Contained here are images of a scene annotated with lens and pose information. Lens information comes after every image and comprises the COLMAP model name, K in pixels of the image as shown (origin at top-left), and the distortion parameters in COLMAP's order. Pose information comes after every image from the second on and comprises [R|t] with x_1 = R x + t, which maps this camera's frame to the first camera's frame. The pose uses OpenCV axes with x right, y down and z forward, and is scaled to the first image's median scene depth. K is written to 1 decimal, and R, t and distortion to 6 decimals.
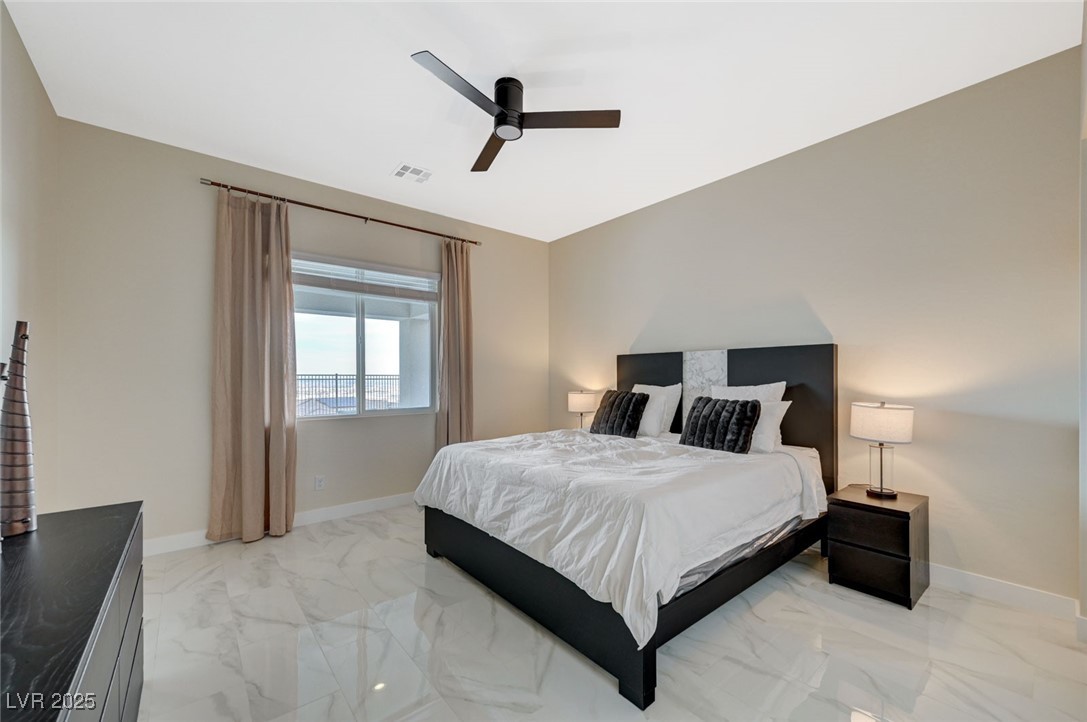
lens RADIAL K [[428.2, 0, 542.3], [0, 428.2, 372.7], [0, 0, 1]] dist [-0.000994, 0.000014]
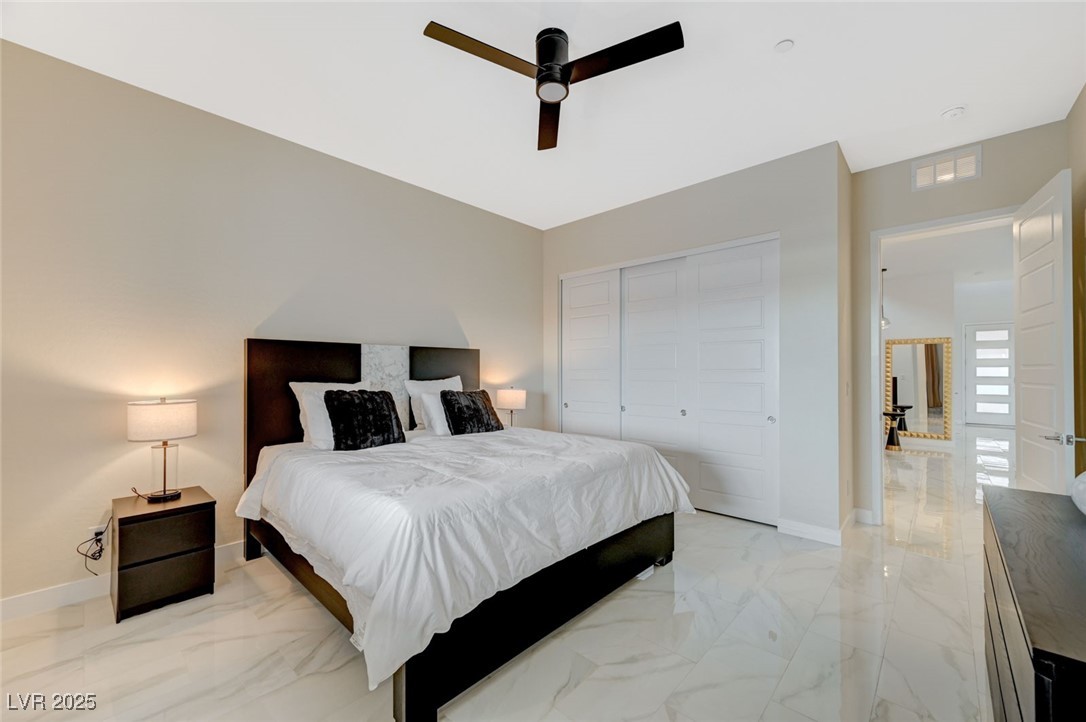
lens RADIAL K [[425.7, 0, 550.3], [0, 425.7, 362.1], [0, 0, 1]] dist [0.001504, 0.000022]
pose [[-0.136882, 0.020264, 0.990380, -0.632582], [-0.010071, 0.999711, -0.021847, 0.005037], [-0.990536, -0.012964, -0.136638, 0.755634]]
